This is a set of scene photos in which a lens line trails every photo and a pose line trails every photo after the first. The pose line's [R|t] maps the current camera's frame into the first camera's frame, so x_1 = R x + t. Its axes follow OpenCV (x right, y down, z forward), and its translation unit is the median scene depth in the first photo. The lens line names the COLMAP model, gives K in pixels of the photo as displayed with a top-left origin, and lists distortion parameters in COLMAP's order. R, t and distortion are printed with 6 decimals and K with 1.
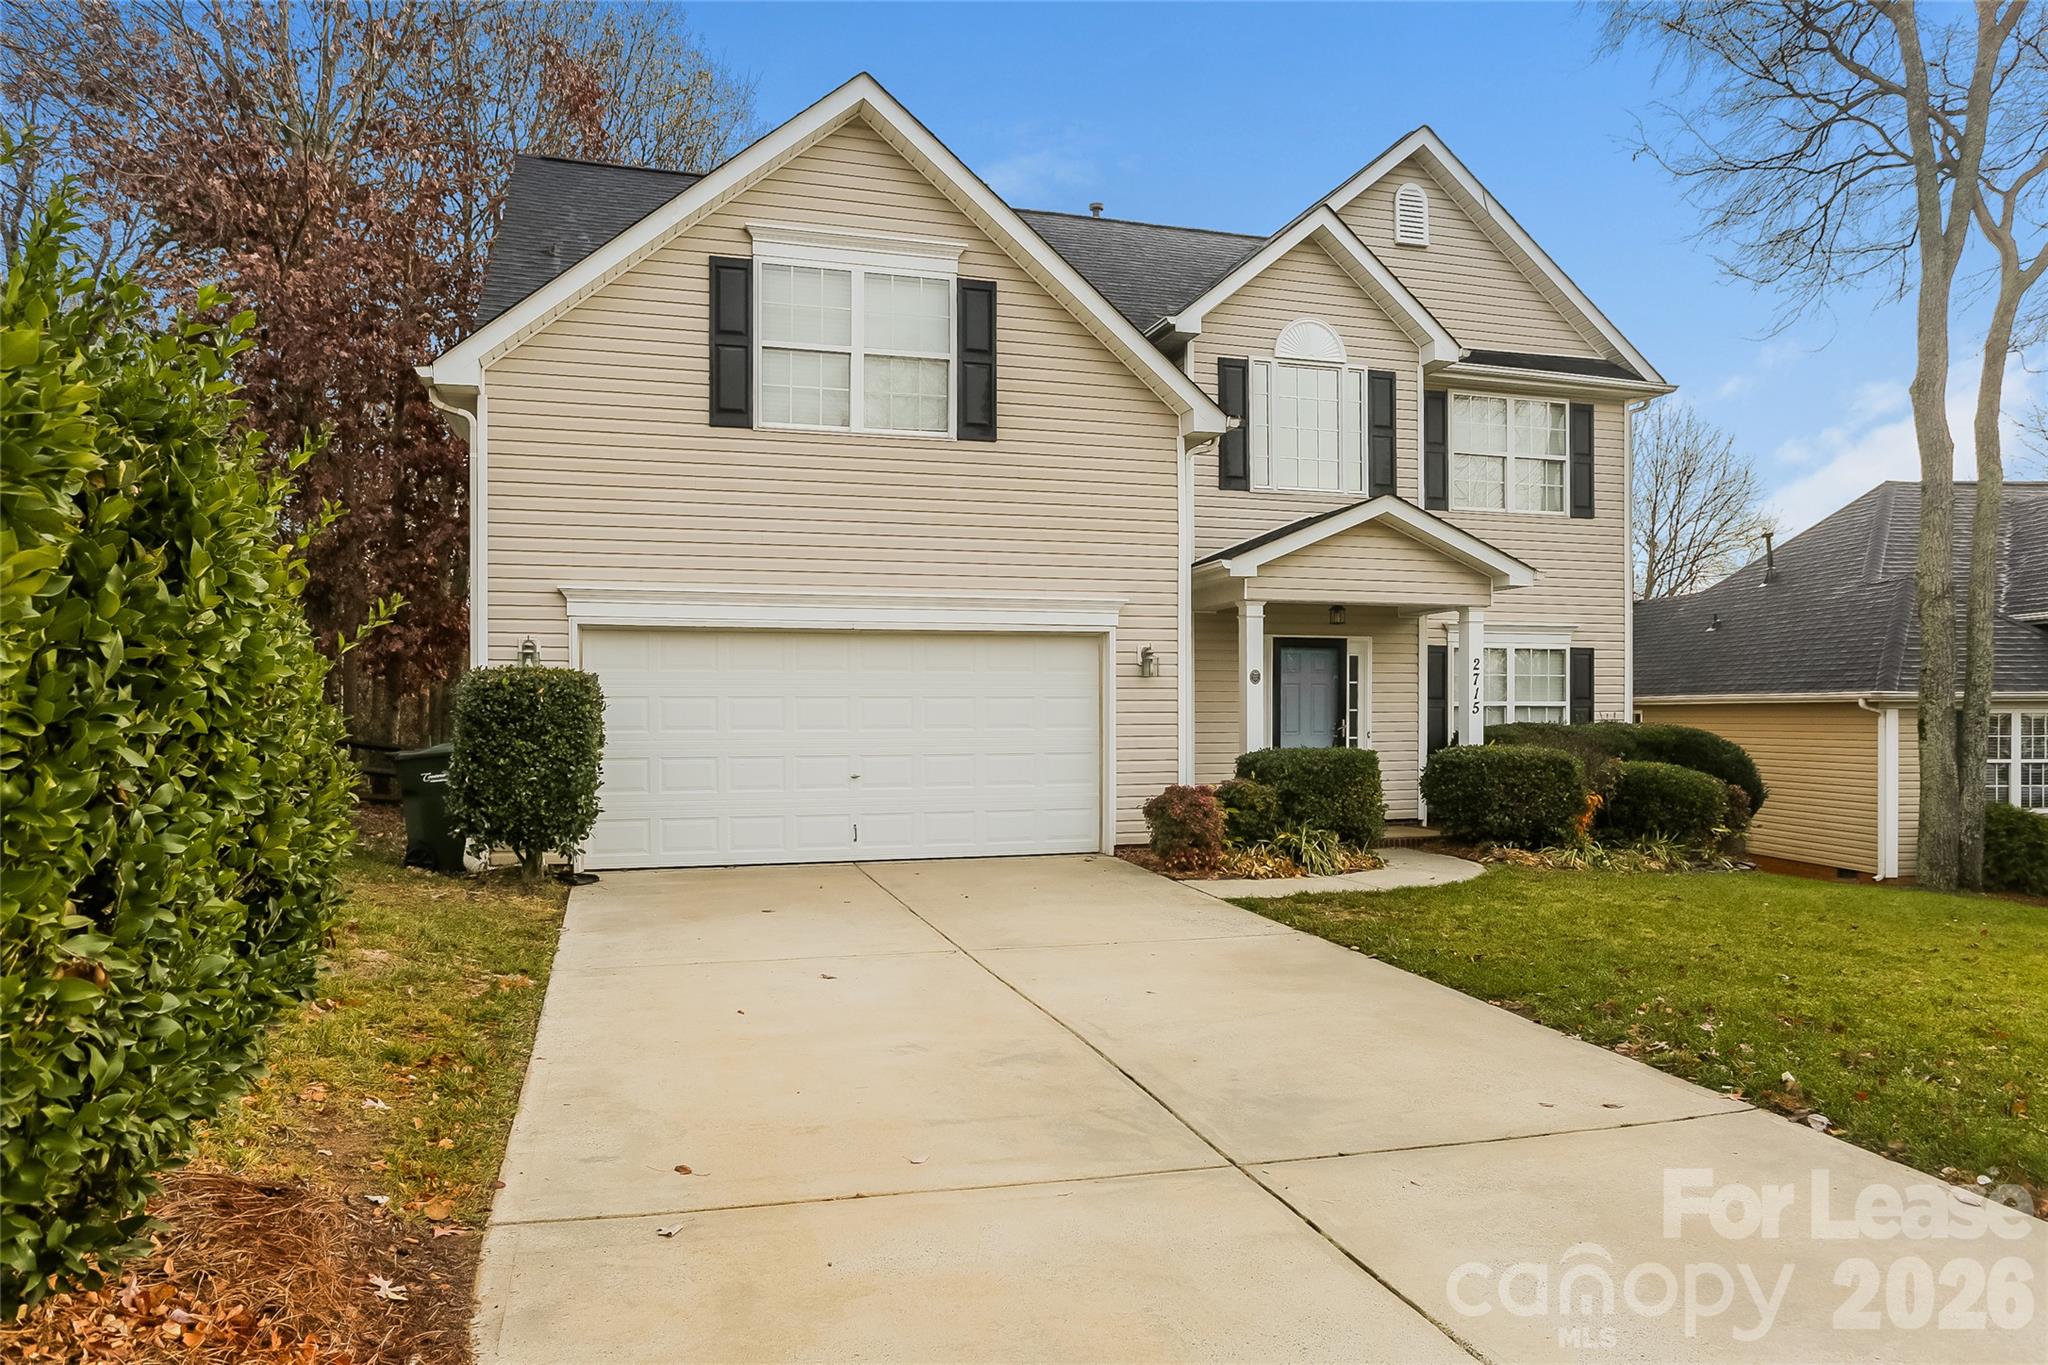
lens RADIAL K [[1203.9, 0, 1025.8], [0, 1203.9, 710.4], [0, 0, 1]] dist [-0.002087, -0.000473]
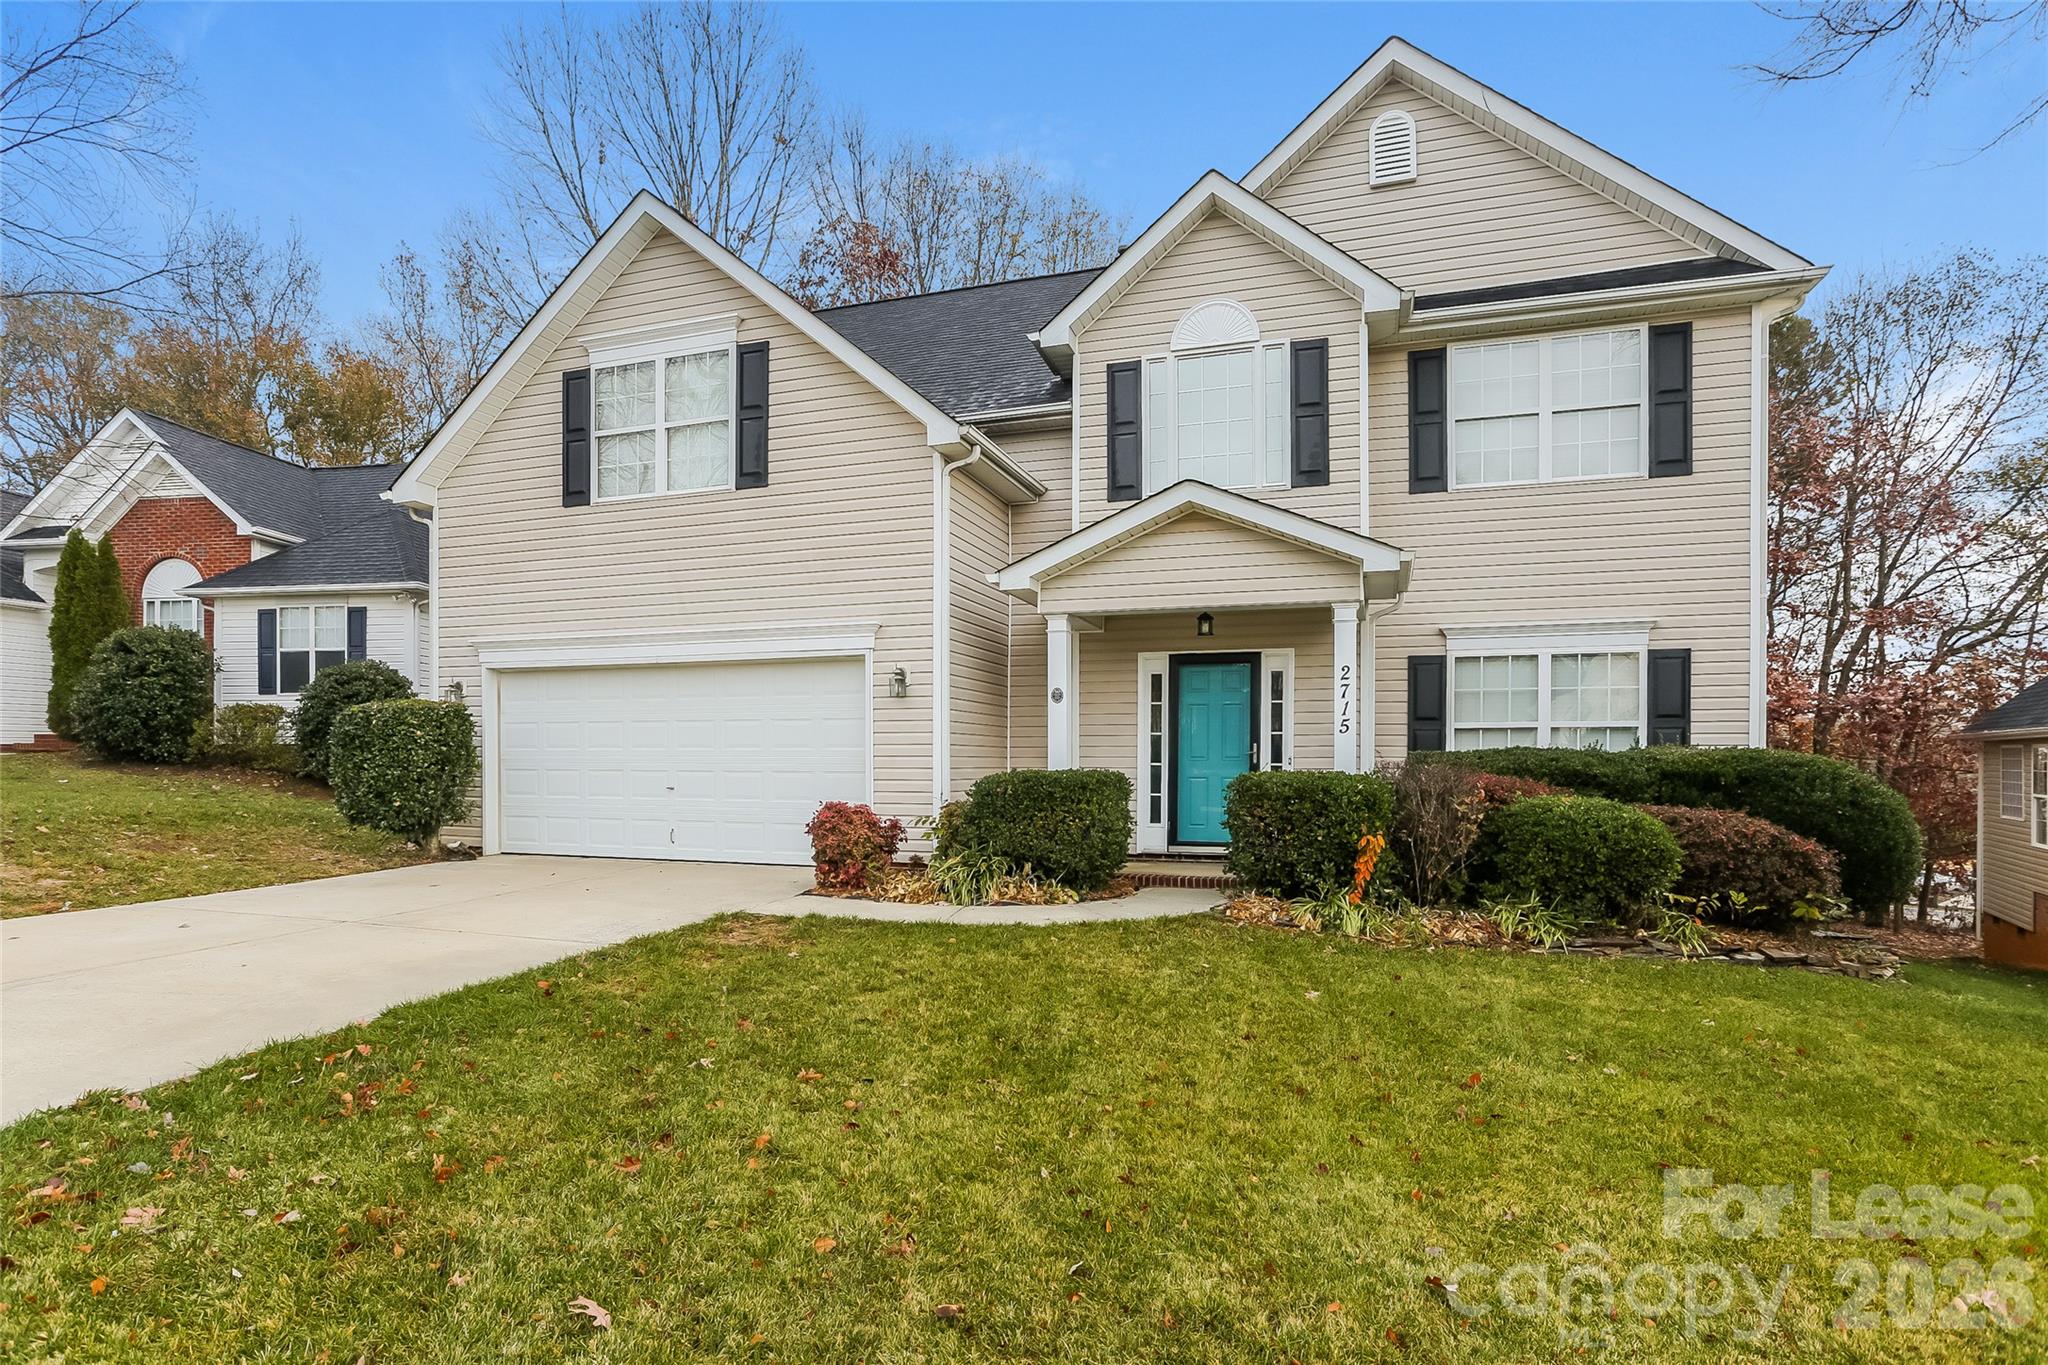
lens RADIAL K [[1038.1, 0, 1021.2], [0, 1038.1, 753.9], [0, 0, 1]] dist [-0.012076, 0.000602]
pose [[0.832468, -0.001152, -0.554072, 0.556641], [-0.000720, 0.999995, -0.003161, 0.018171], [0.554073, 0.003030, 0.832463, 0.278653]]
